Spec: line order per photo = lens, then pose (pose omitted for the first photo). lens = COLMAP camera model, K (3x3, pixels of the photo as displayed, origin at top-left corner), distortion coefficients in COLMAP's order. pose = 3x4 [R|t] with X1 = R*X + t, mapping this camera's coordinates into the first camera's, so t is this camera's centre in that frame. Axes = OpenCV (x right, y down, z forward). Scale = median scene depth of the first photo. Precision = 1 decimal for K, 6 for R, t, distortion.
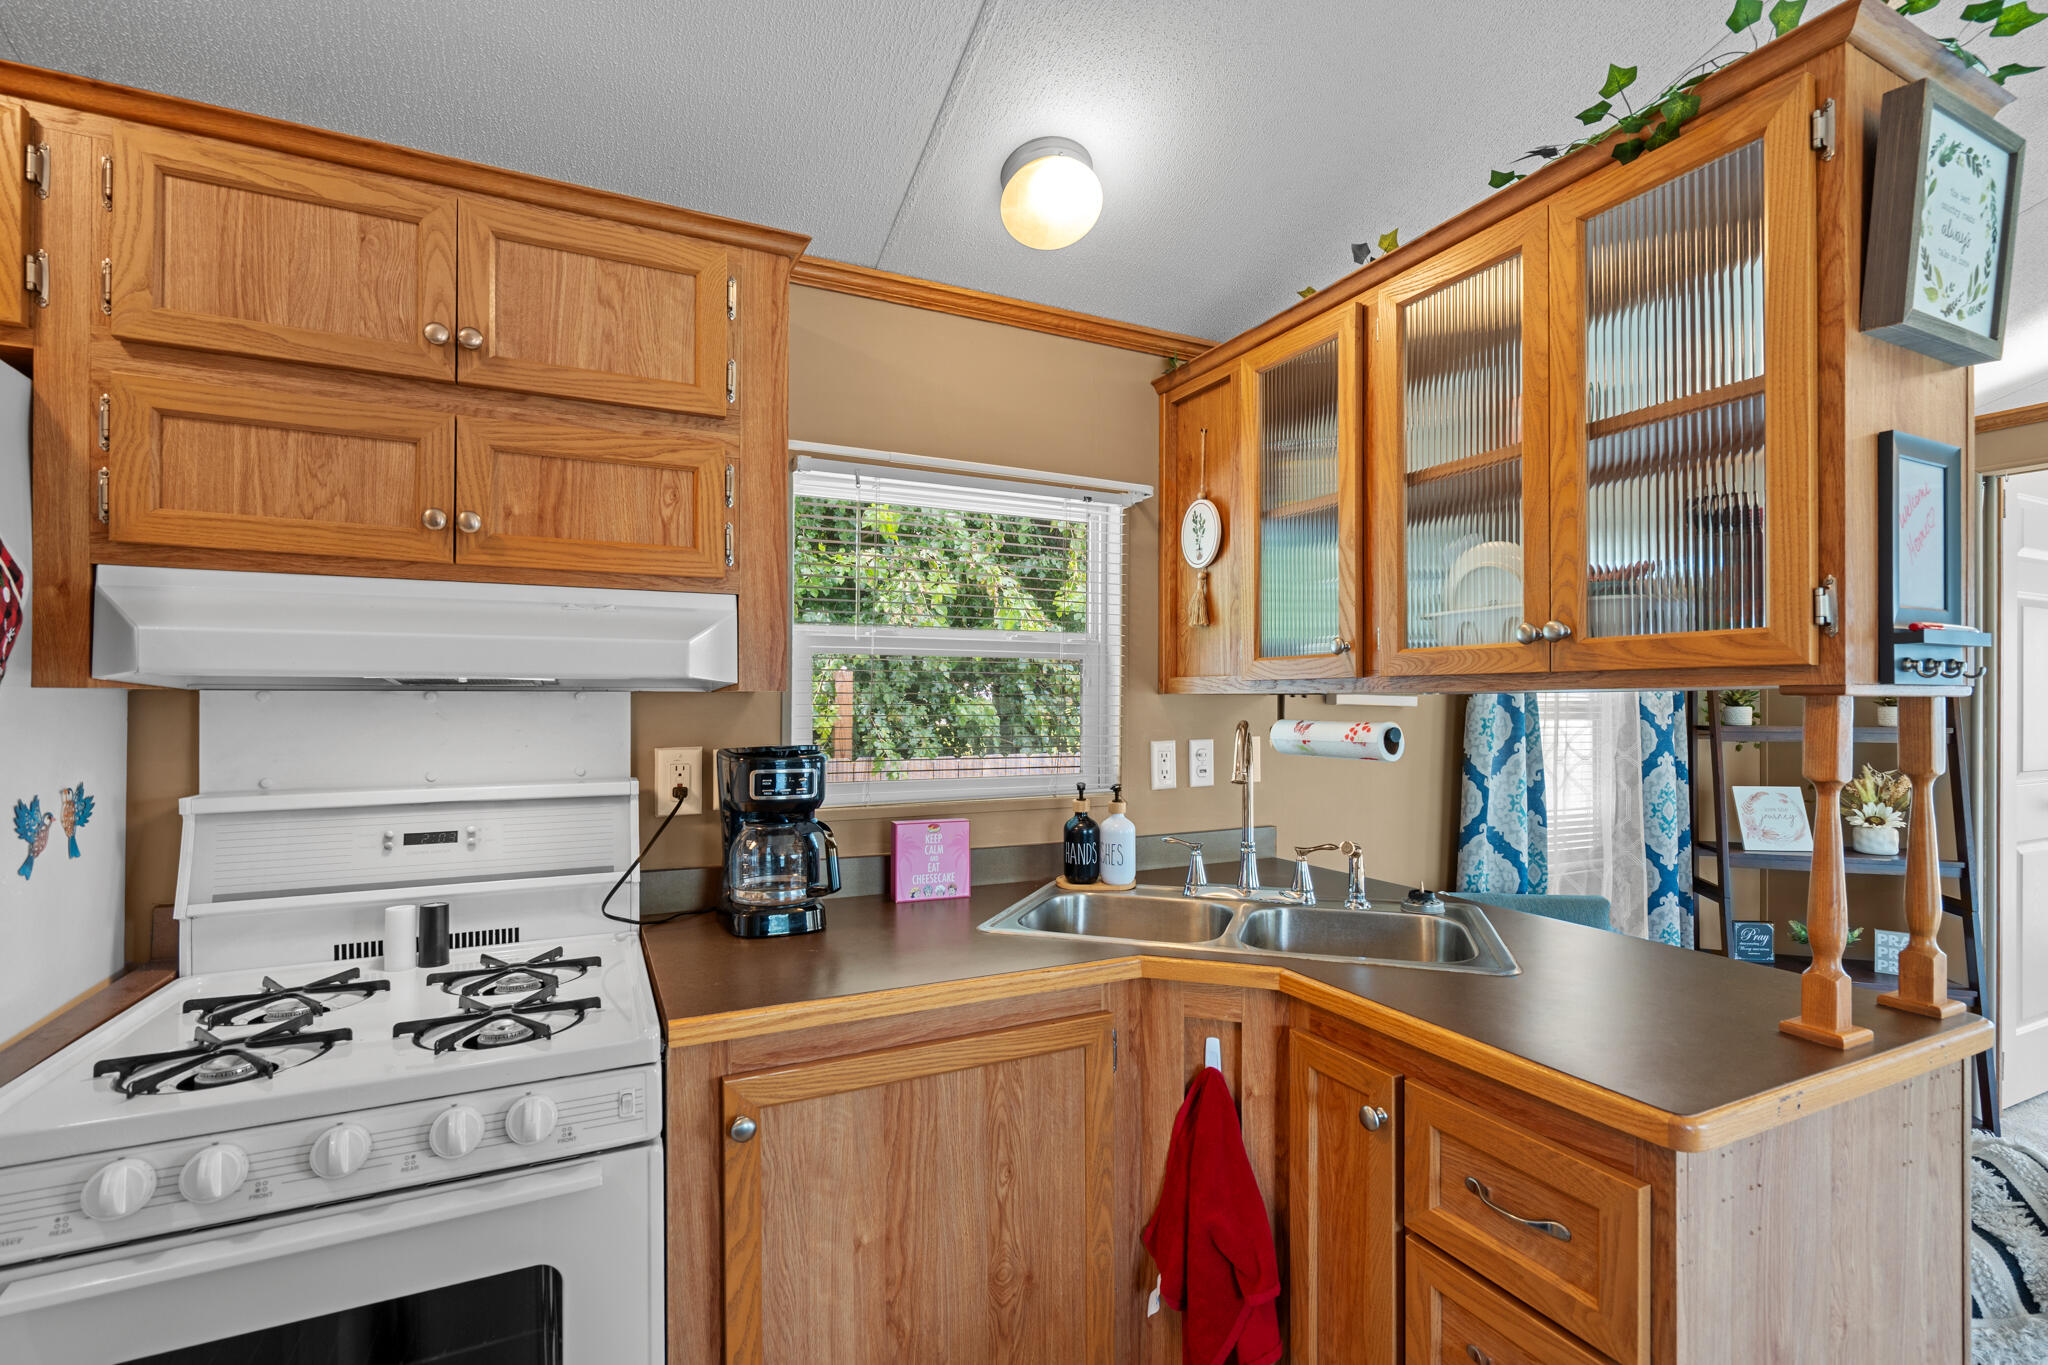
lens RADIAL K [[923.9, 0, 1020.1], [0, 923.9, 696.0], [0, 0, 1]] dist [-0.001026, -0.000169]
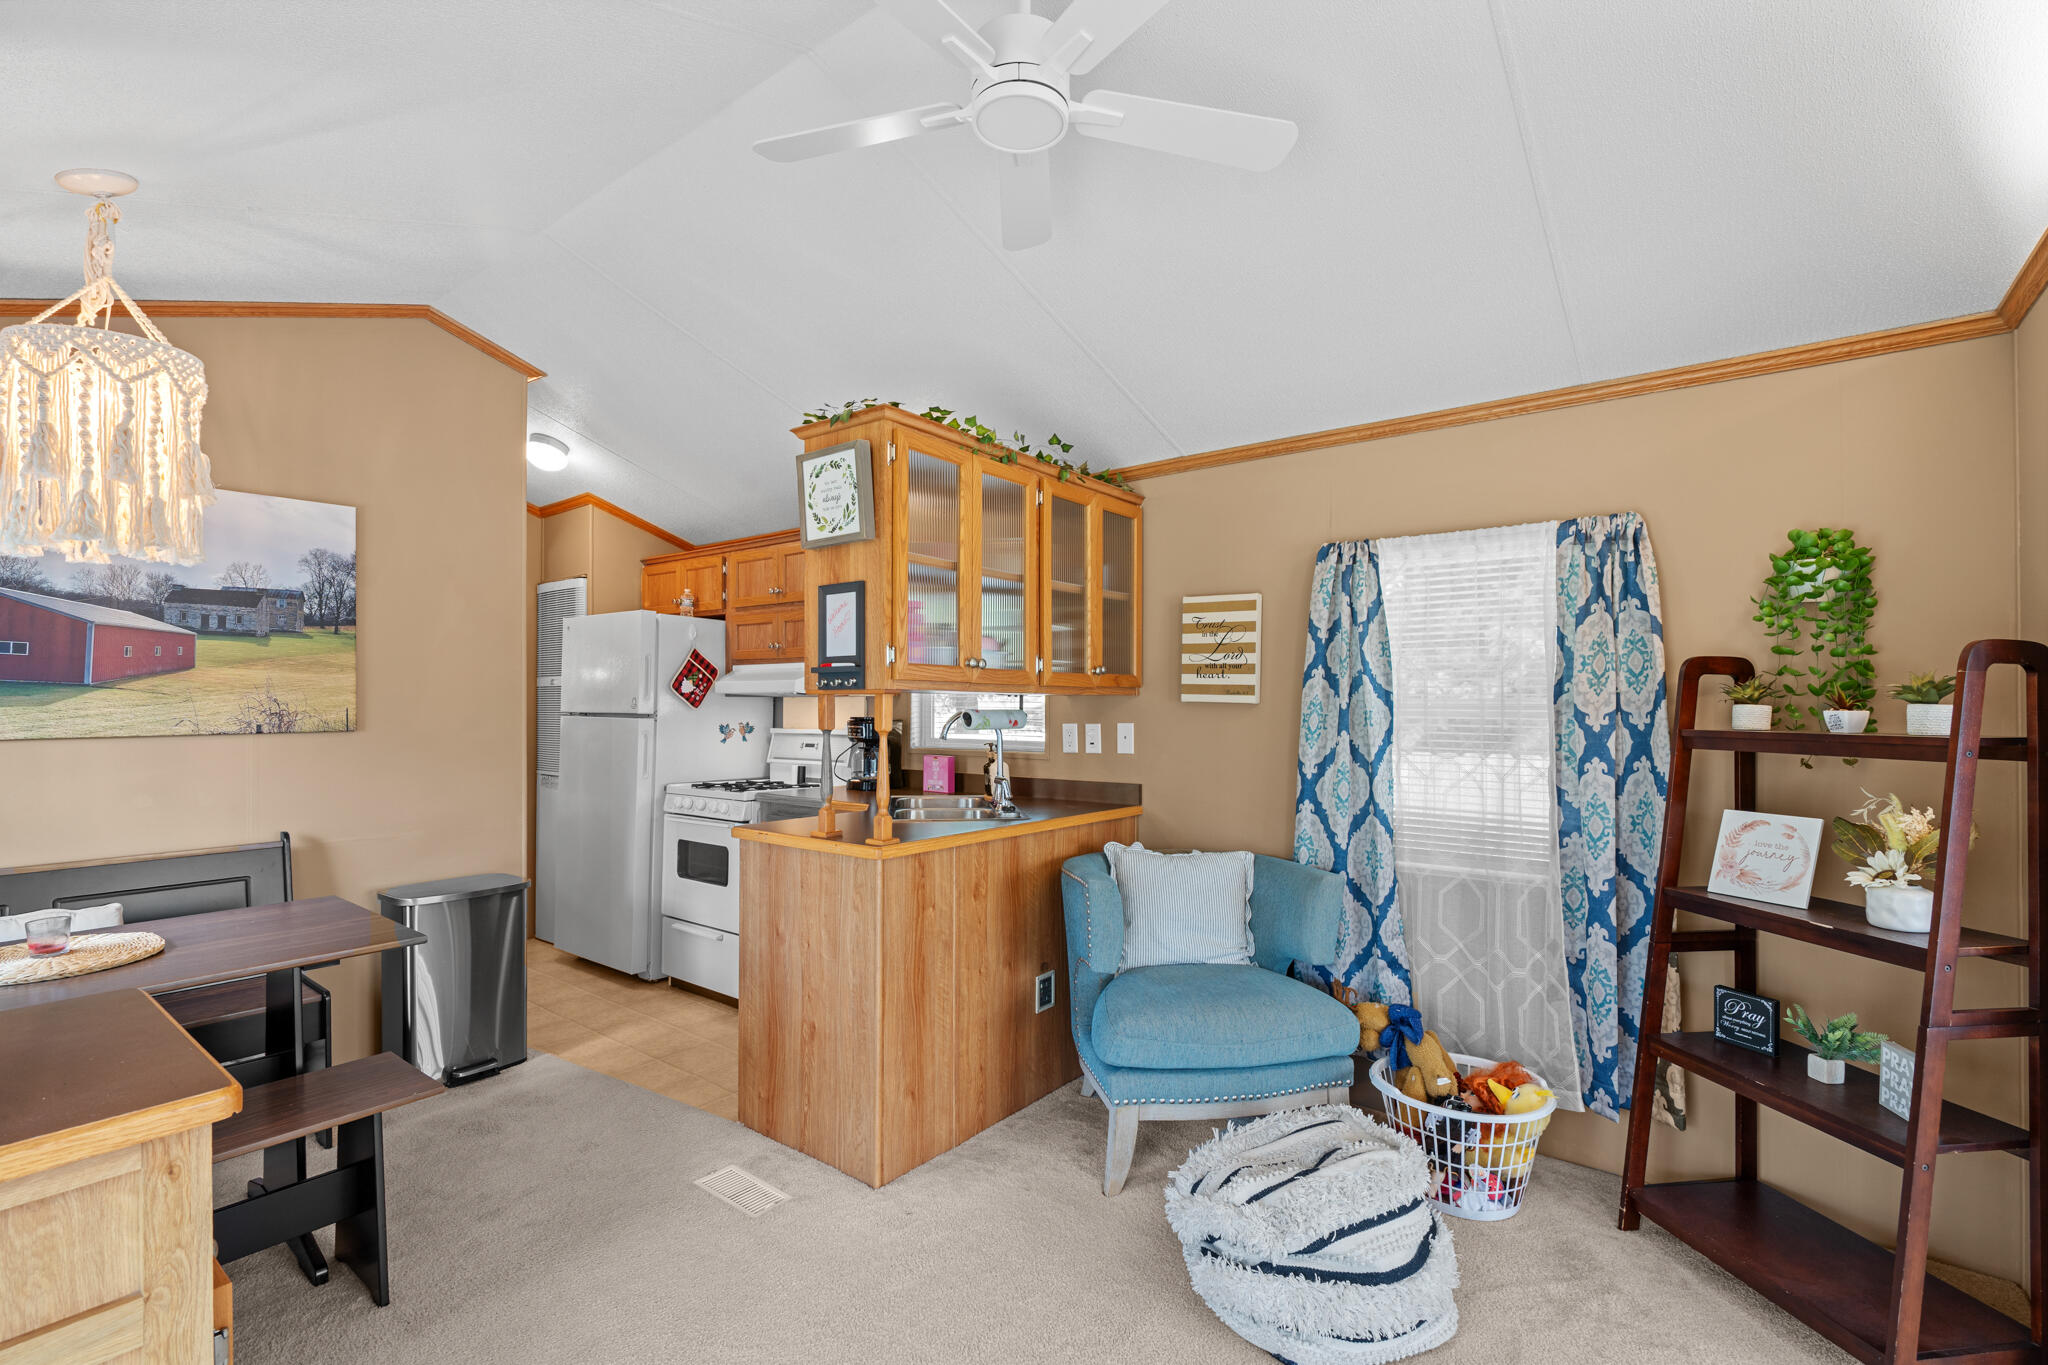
lens RADIAL K [[923.9, 0, 1020.1], [0, 923.9, 696.0], [0, 0, 1]] dist [-0.001026, -0.000169]
pose [[0.438506, -0.008417, -0.898689, 1.586591], [0.002728, 0.999964, -0.008034, 0.012391], [0.898724, 0.001072, 0.438513, 0.194595]]
